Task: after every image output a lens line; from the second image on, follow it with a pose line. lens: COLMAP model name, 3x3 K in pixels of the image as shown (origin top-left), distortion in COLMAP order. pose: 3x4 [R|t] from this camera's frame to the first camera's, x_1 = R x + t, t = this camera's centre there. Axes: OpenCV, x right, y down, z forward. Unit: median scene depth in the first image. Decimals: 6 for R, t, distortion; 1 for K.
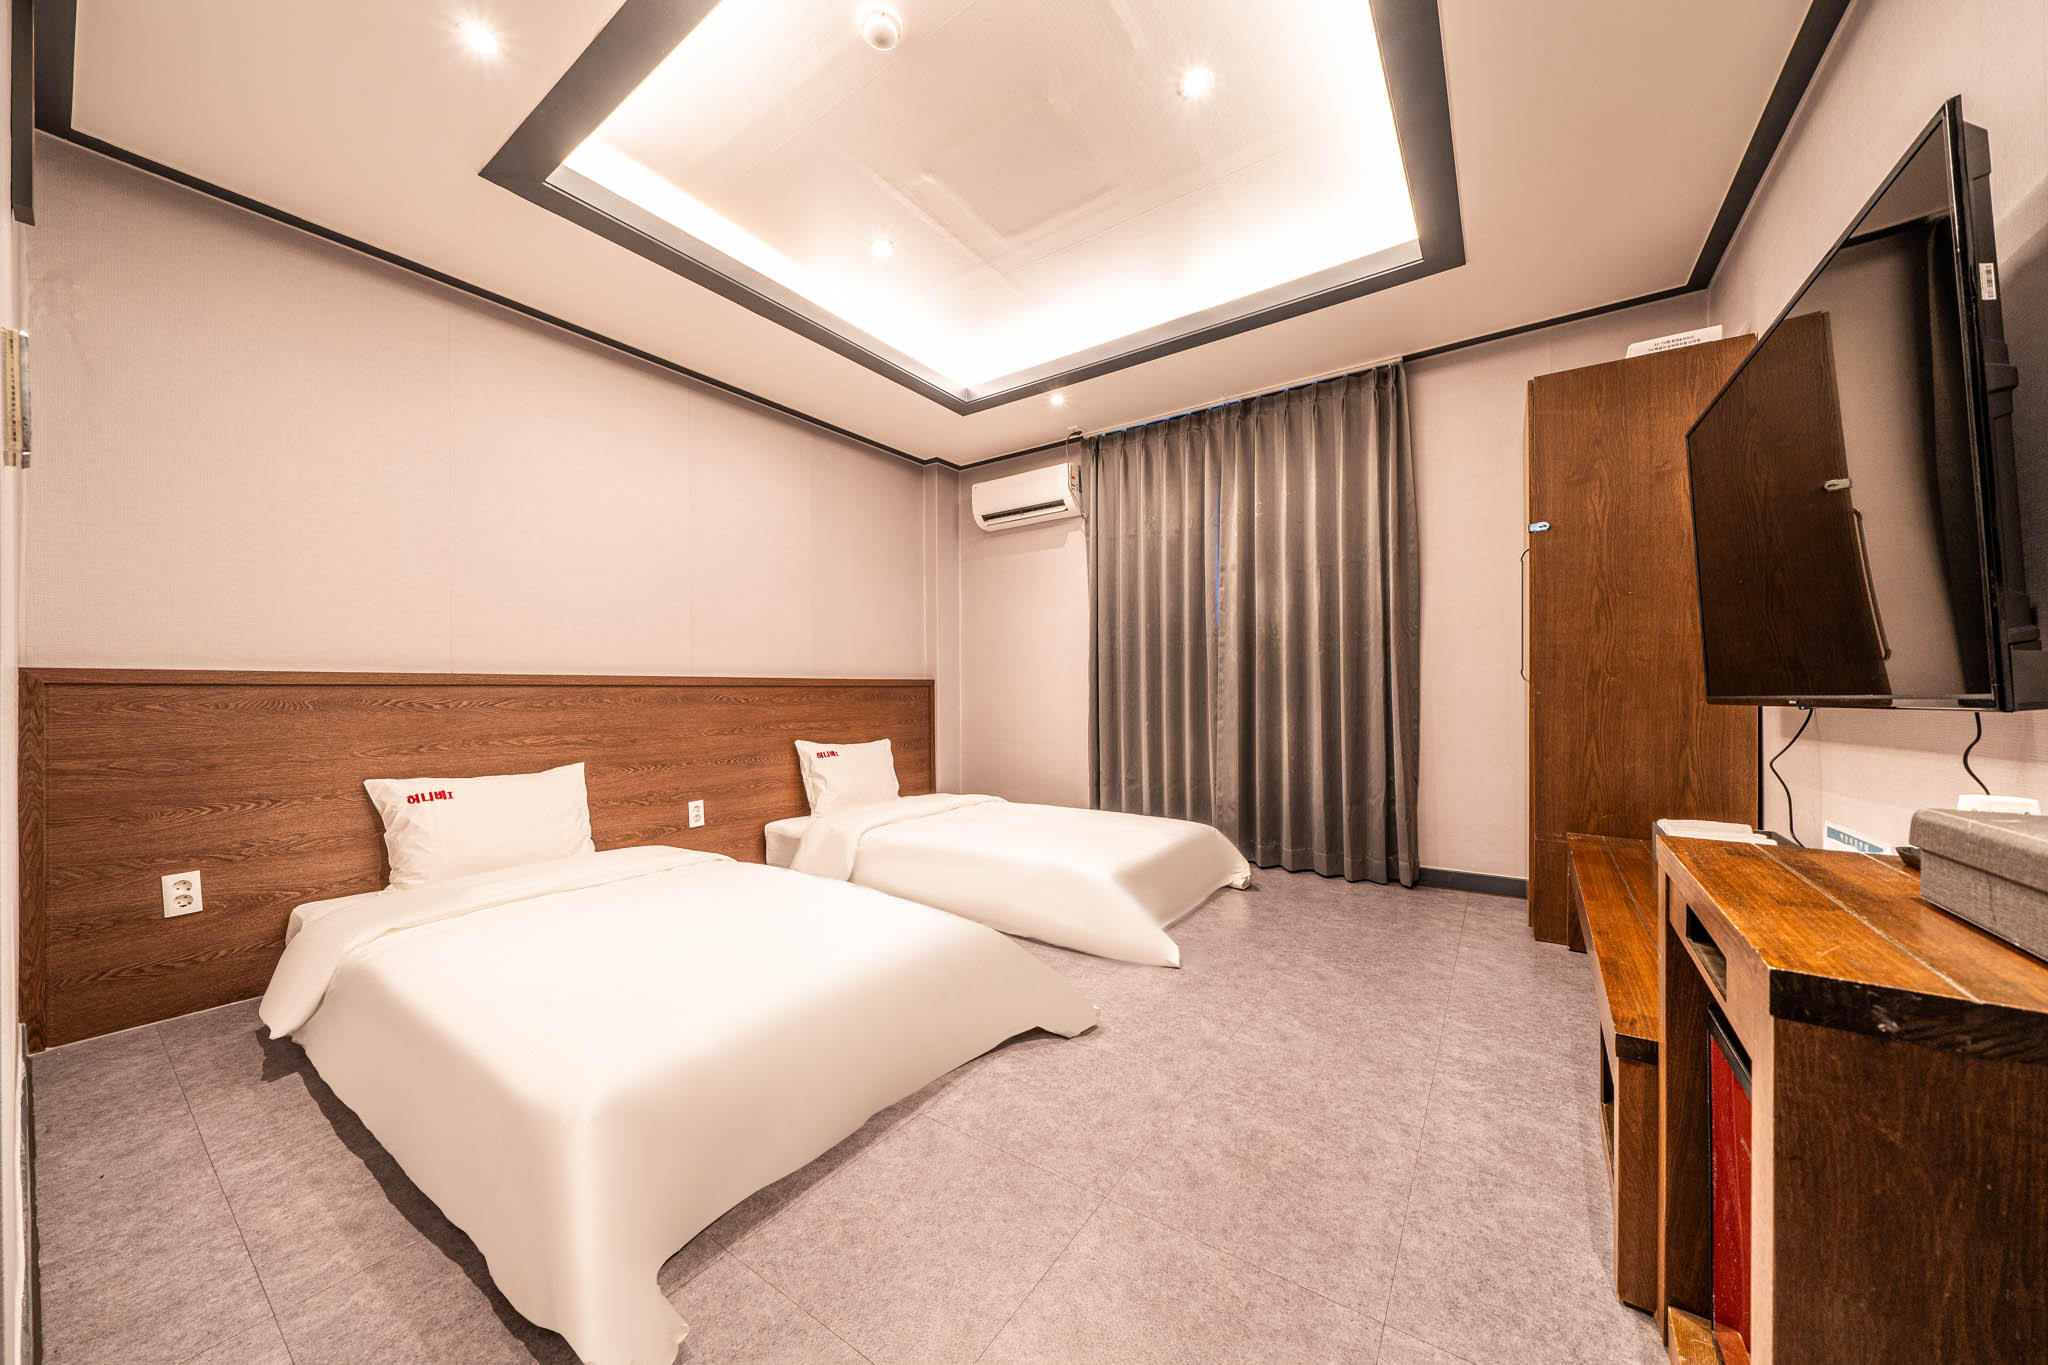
lens RADIAL K [[697.5, 0, 1027.3], [0, 697.5, 695.5], [0, 0, 1]] dist [-0.007476, -0.000160]
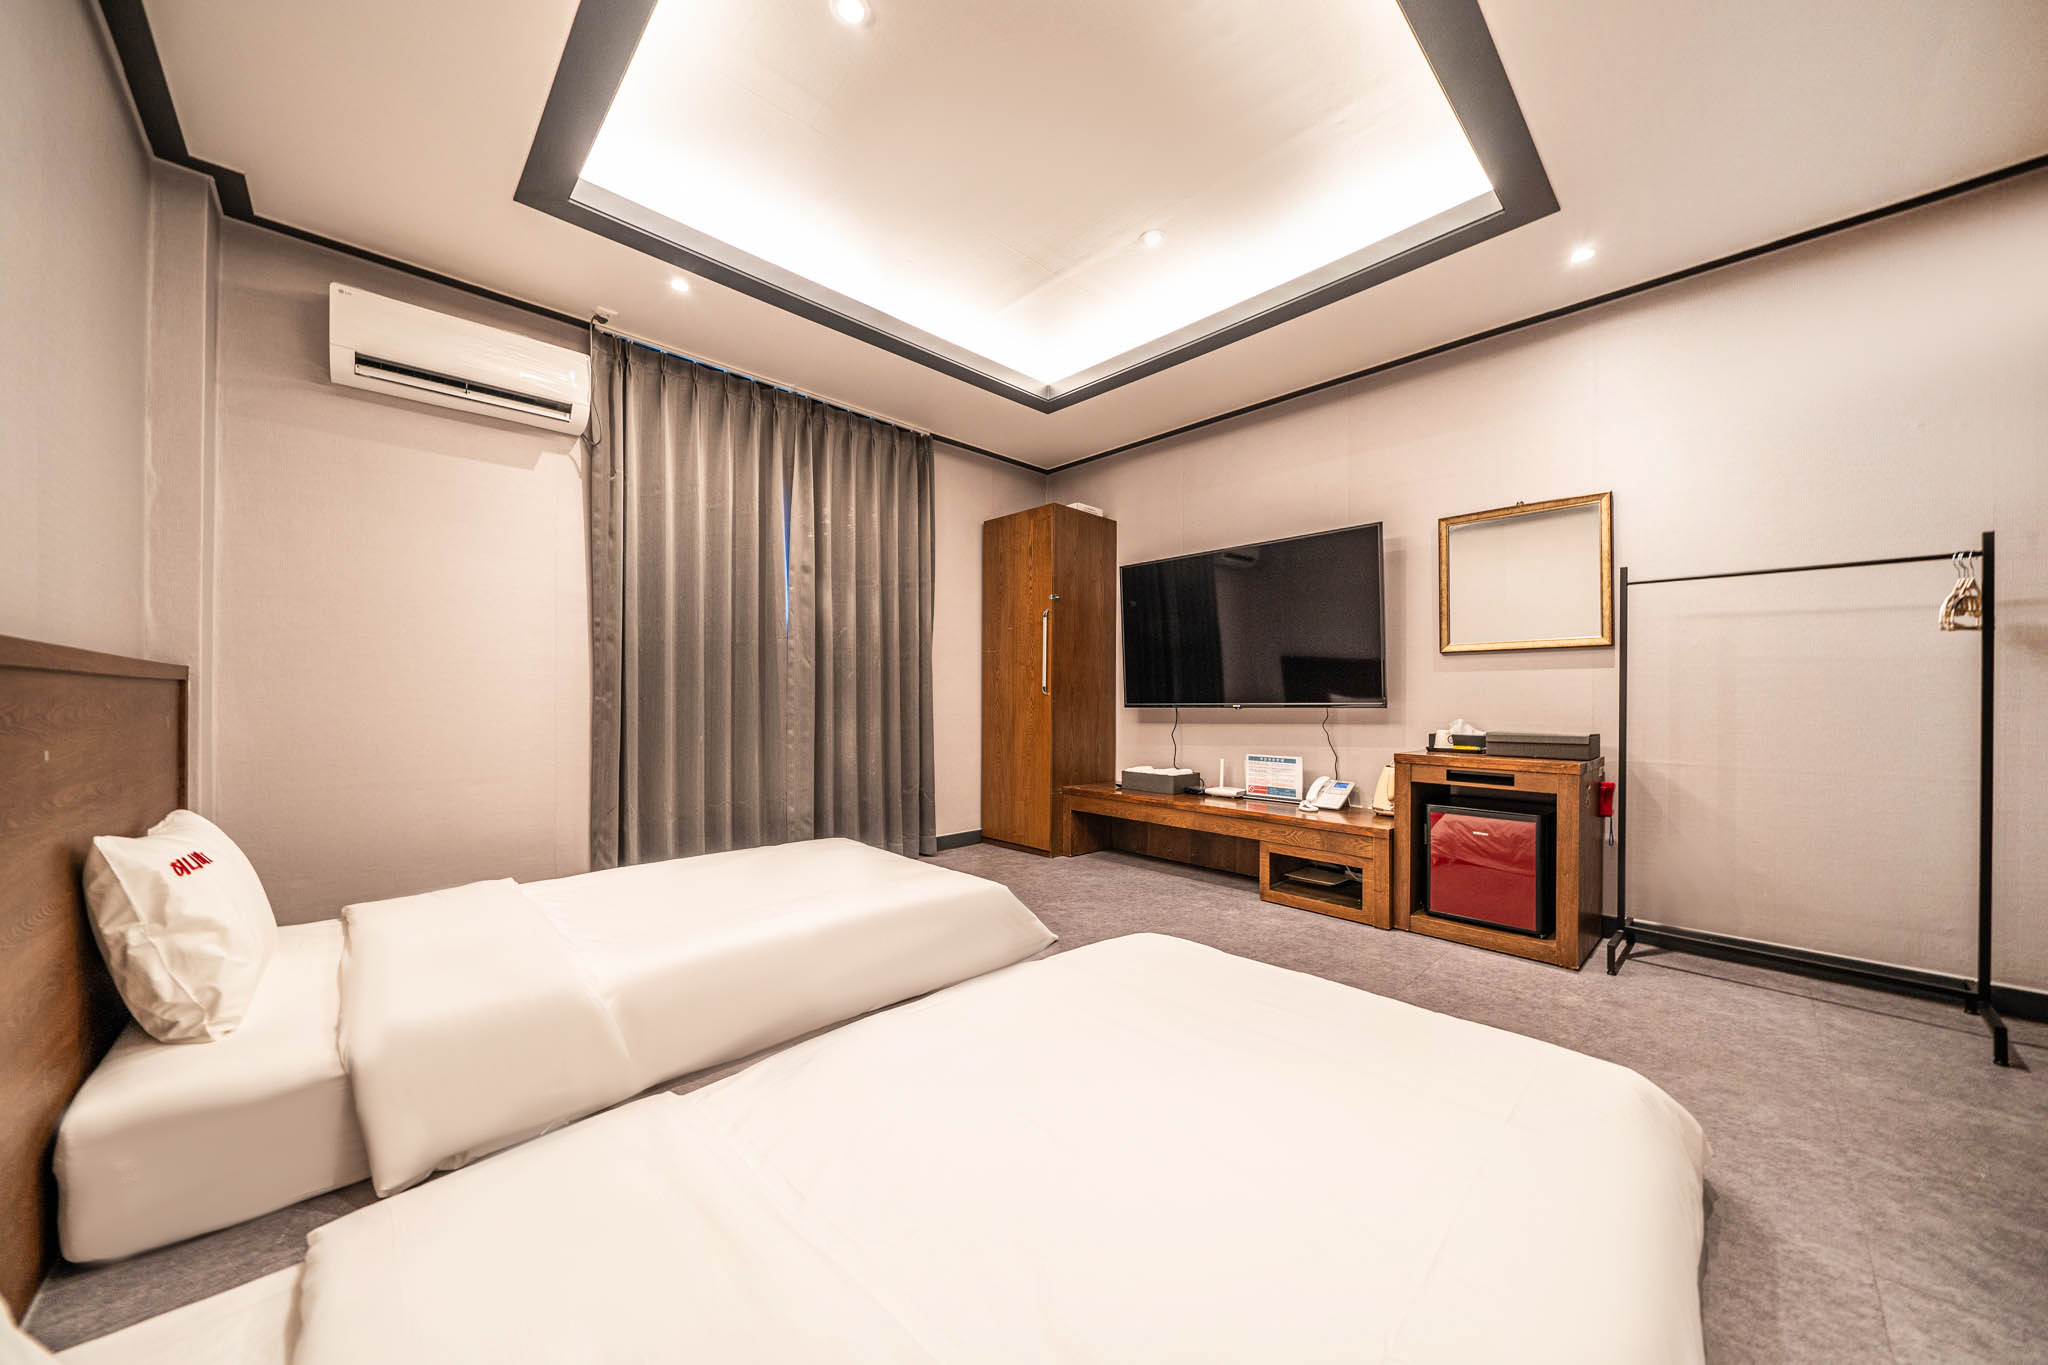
lens RADIAL K [[697.5, 0, 1027.3], [0, 697.5, 695.5], [0, 0, 1]] dist [-0.007476, -0.000160]
pose [[0.194506, 0.012725, 0.980819, -0.577664], [0.000662, 0.999914, -0.013104, 0.002505], [-0.980901, 0.003199, 0.194481, 0.516908]]
